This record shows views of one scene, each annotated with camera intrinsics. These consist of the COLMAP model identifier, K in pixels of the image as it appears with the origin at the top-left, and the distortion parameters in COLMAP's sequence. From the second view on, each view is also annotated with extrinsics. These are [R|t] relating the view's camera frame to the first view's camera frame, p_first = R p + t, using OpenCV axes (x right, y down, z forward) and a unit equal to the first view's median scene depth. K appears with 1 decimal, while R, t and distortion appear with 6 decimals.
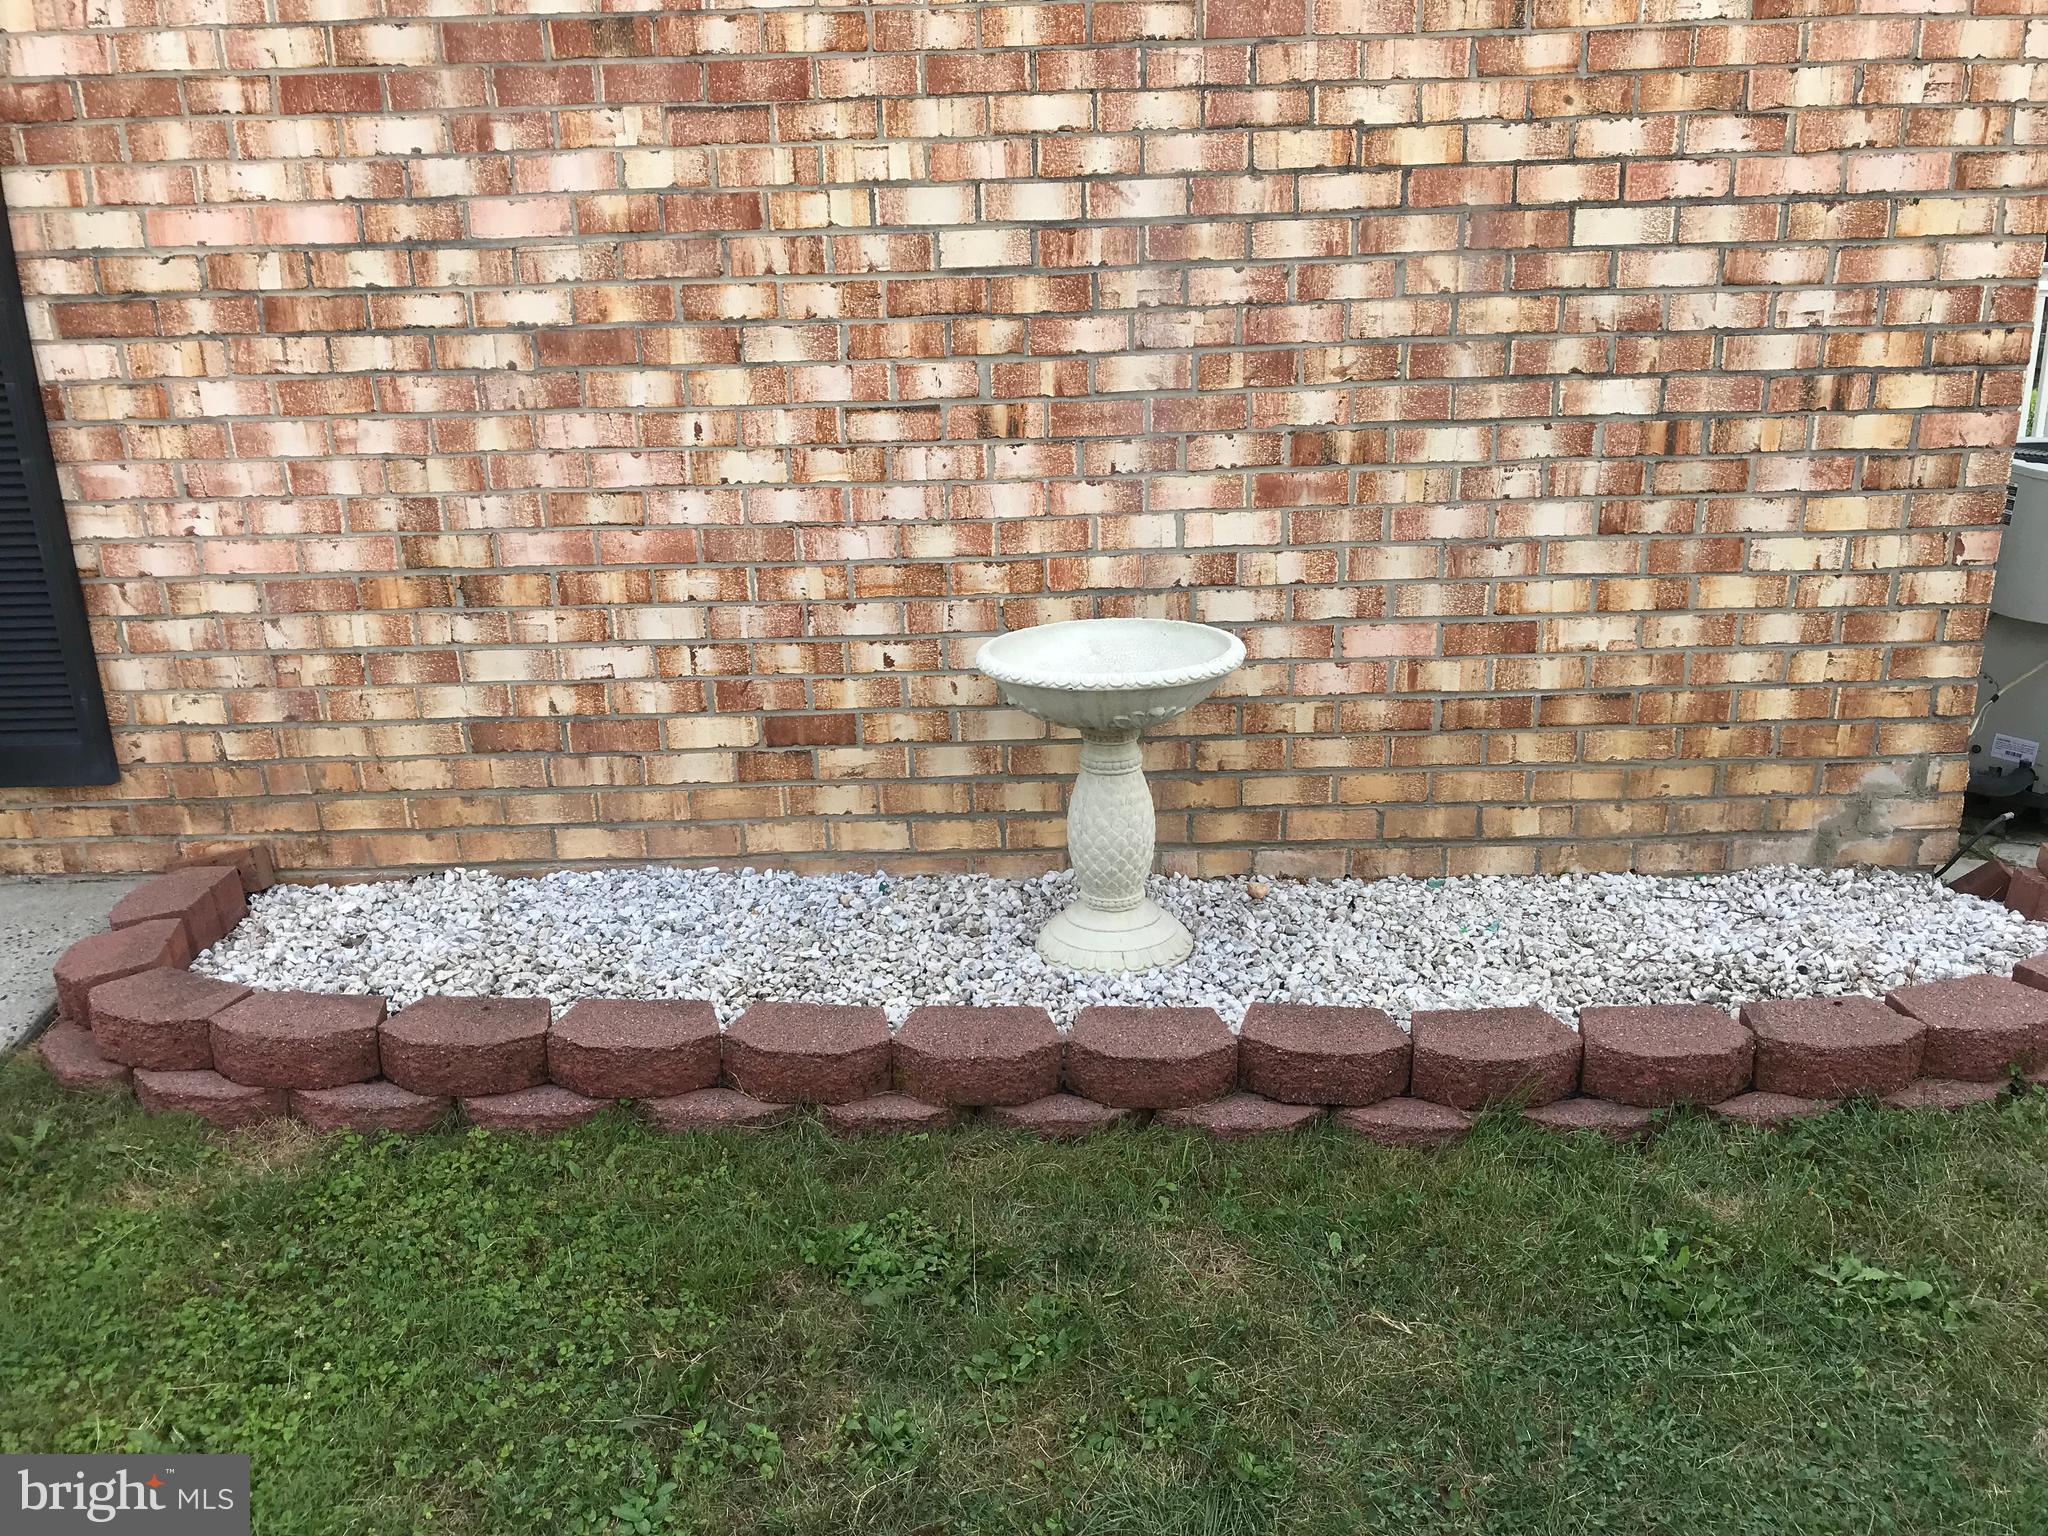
lens RADIAL K [[1727.4, 0, 1015.7], [0, 1727.4, 776.9], [0, 0, 1]] dist [0.012267, -0.010031]
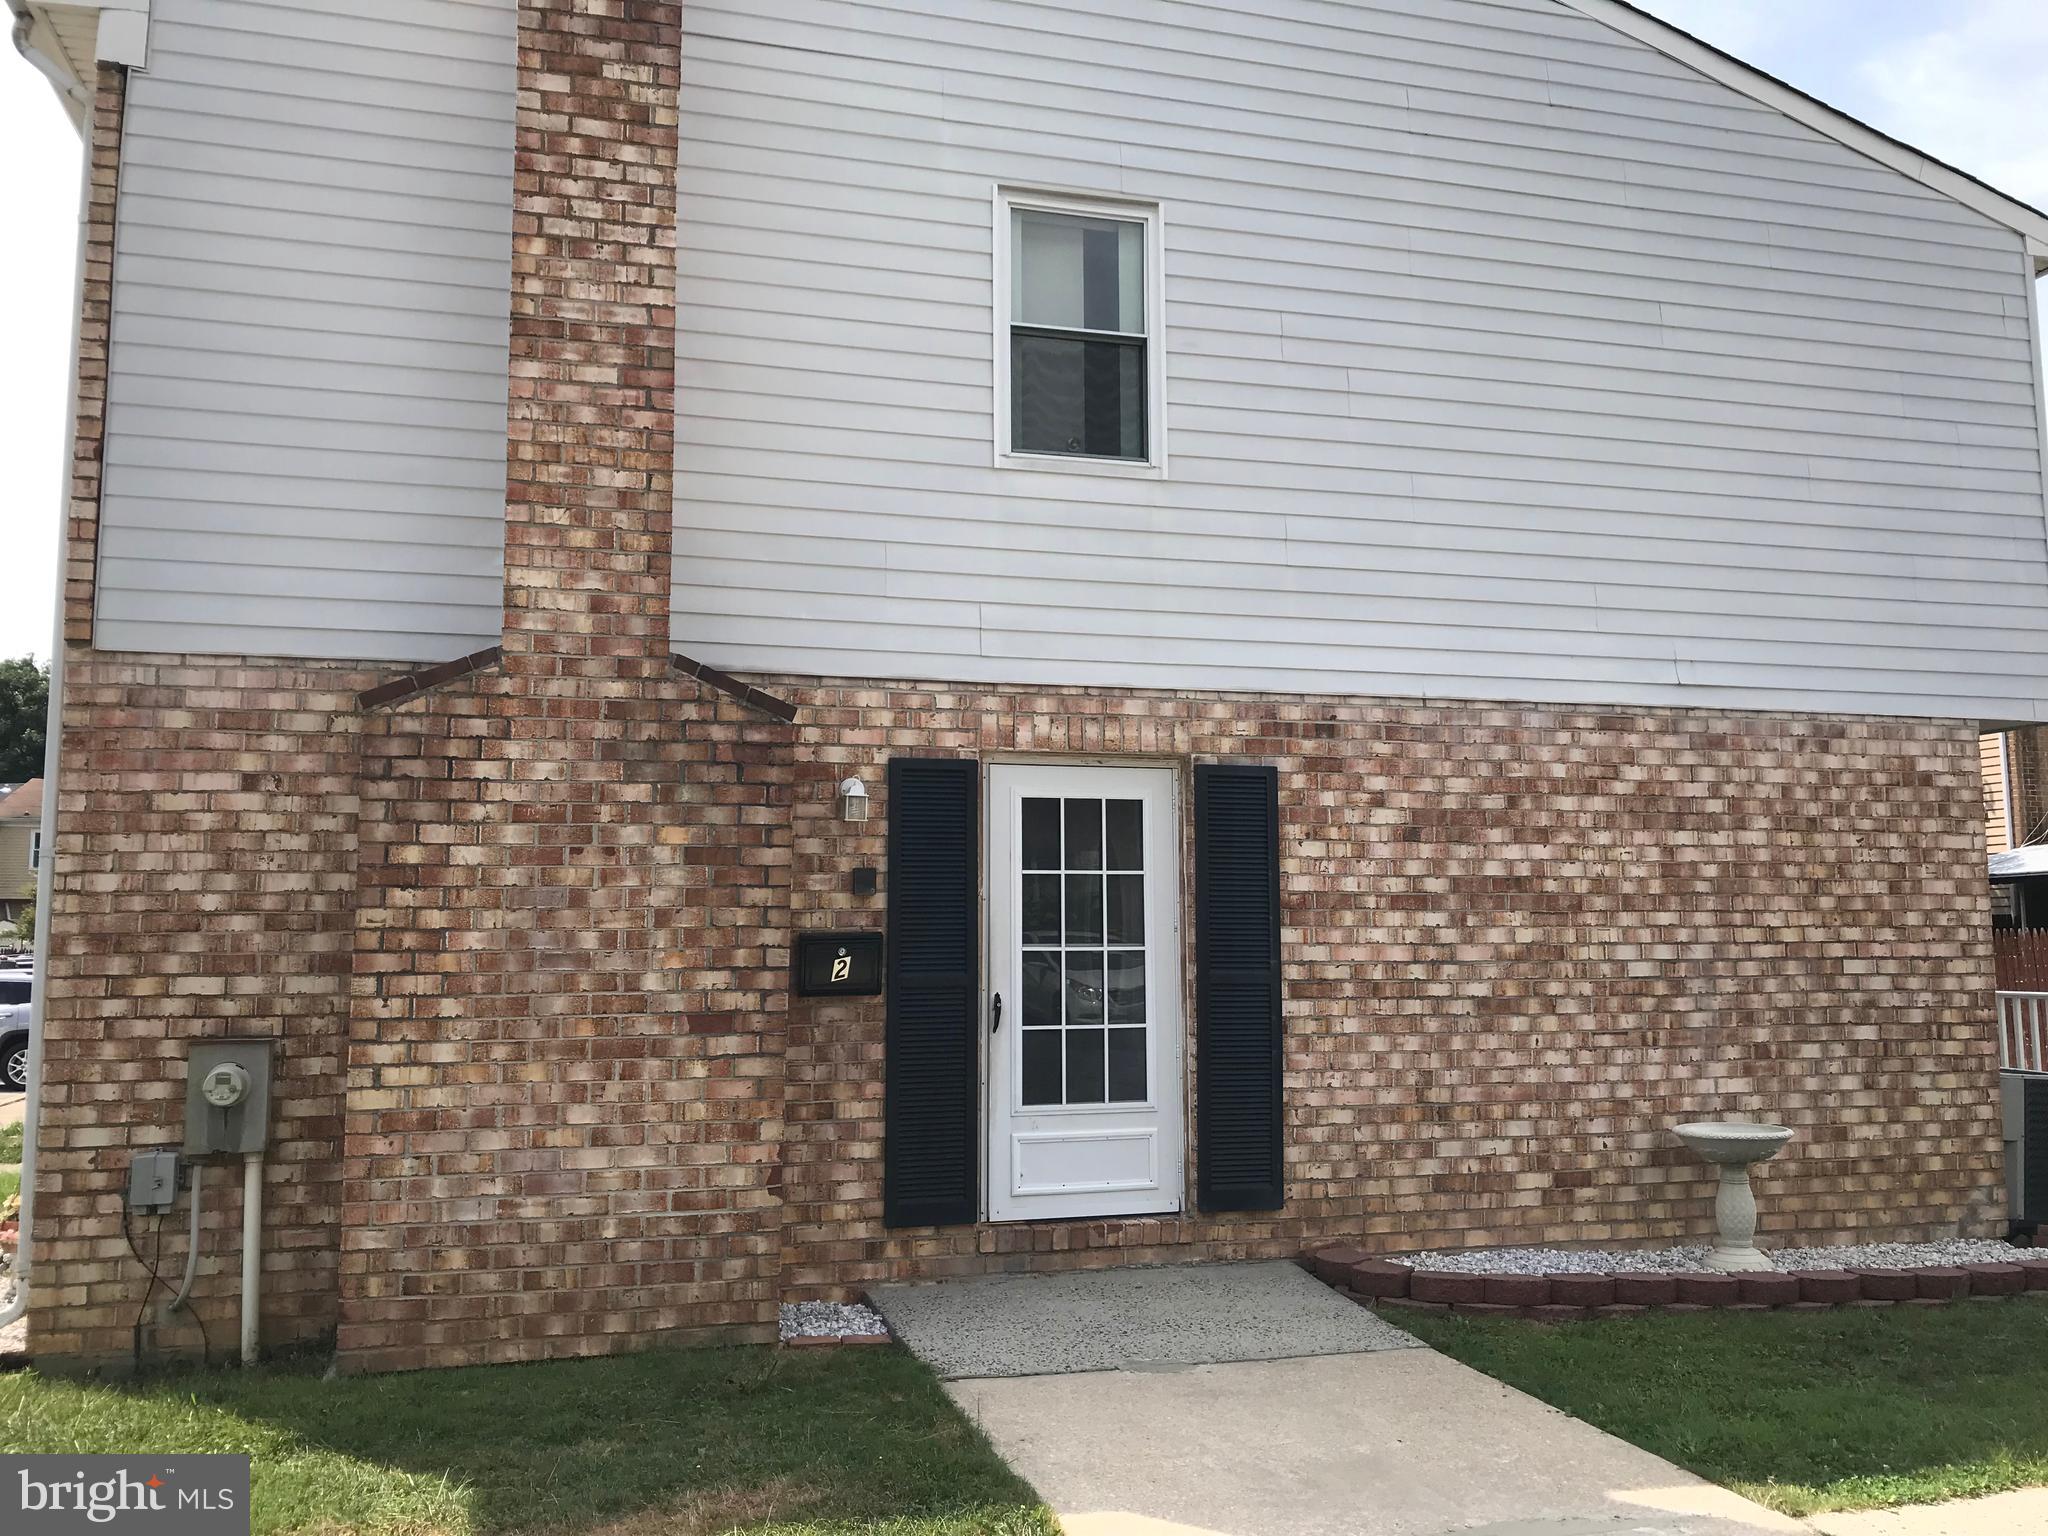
lens RADIAL K [[1727.4, 0, 1013.8], [0, 1727.4, 764.7], [0, 0, 1]] dist [0.012267, -0.010031]
pose [[0.962898, 0.053130, 0.264583, -1.498108], [0.060116, 0.913563, -0.402230, 0.353435], [-0.263083, 0.403212, 0.876474, -1.006462]]
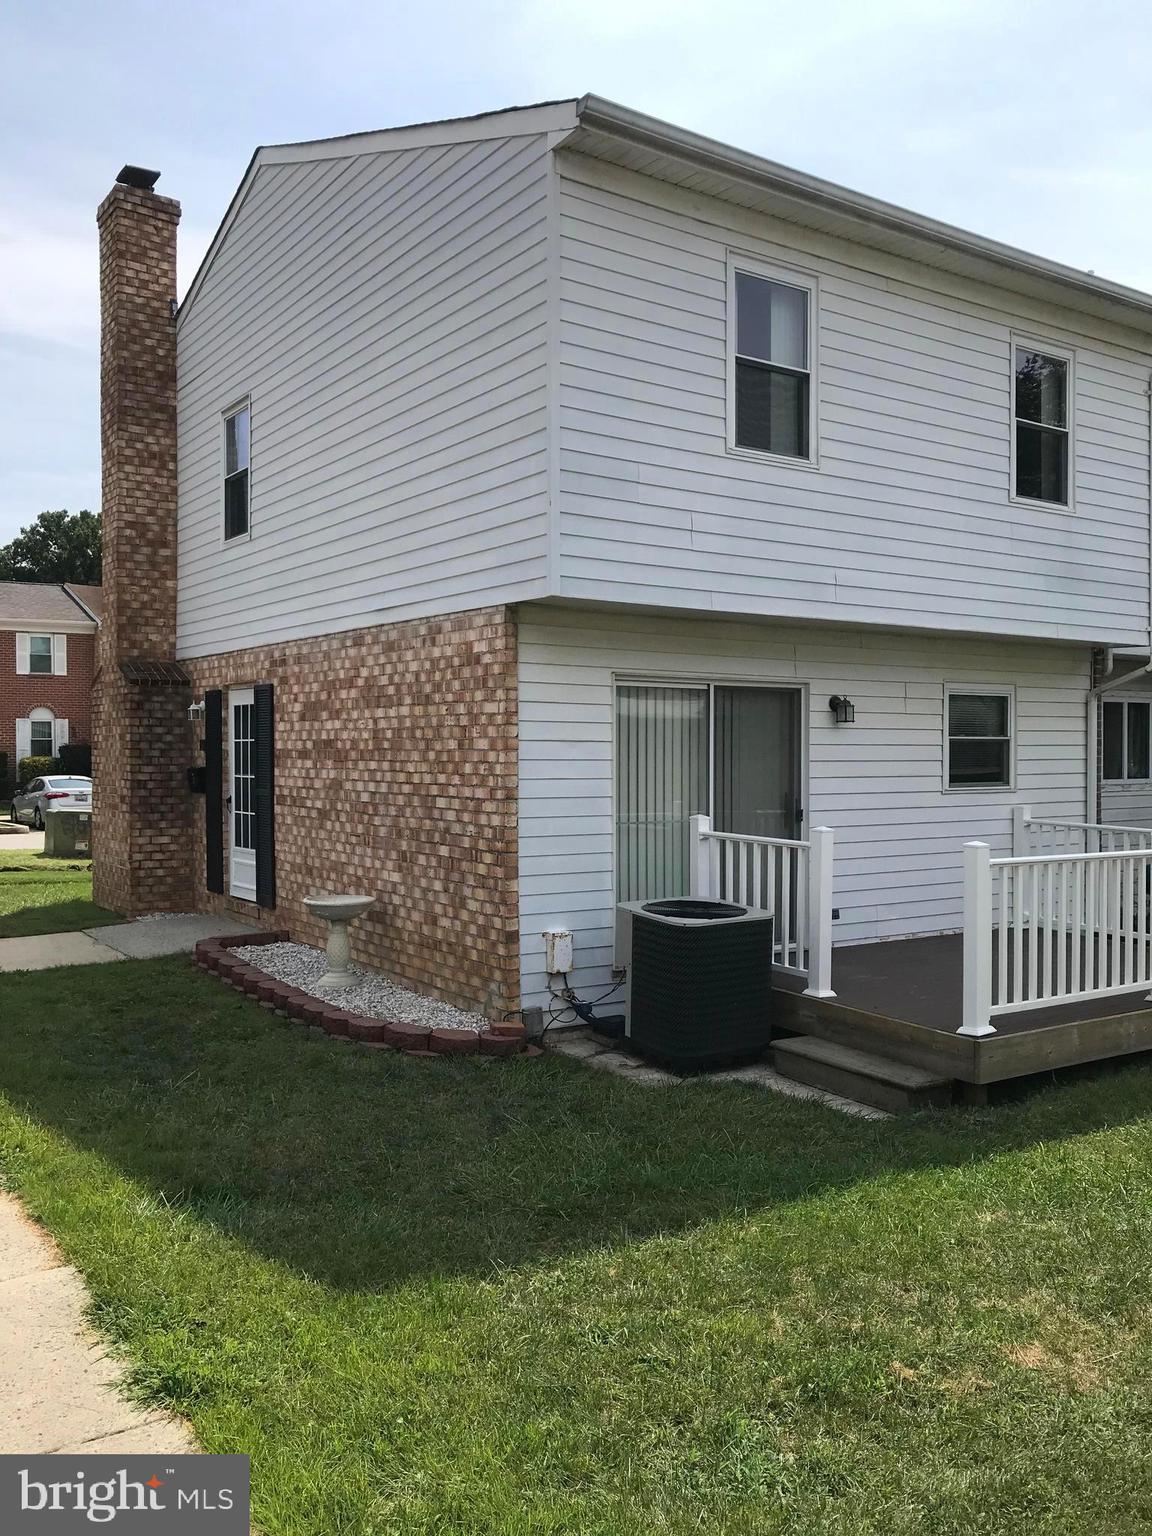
lens RADIAL K [[1295.6, 0, 579.8], [0, 1295.6, 760.5], [0, 0, 1]] dist [0.012267, -0.010031]
pose [[0.562732, 0.039276, -0.825706, 2.565227], [-0.274838, 0.950936, -0.142074, -0.099812], [0.779613, 0.306885, 0.545916, -0.229699]]
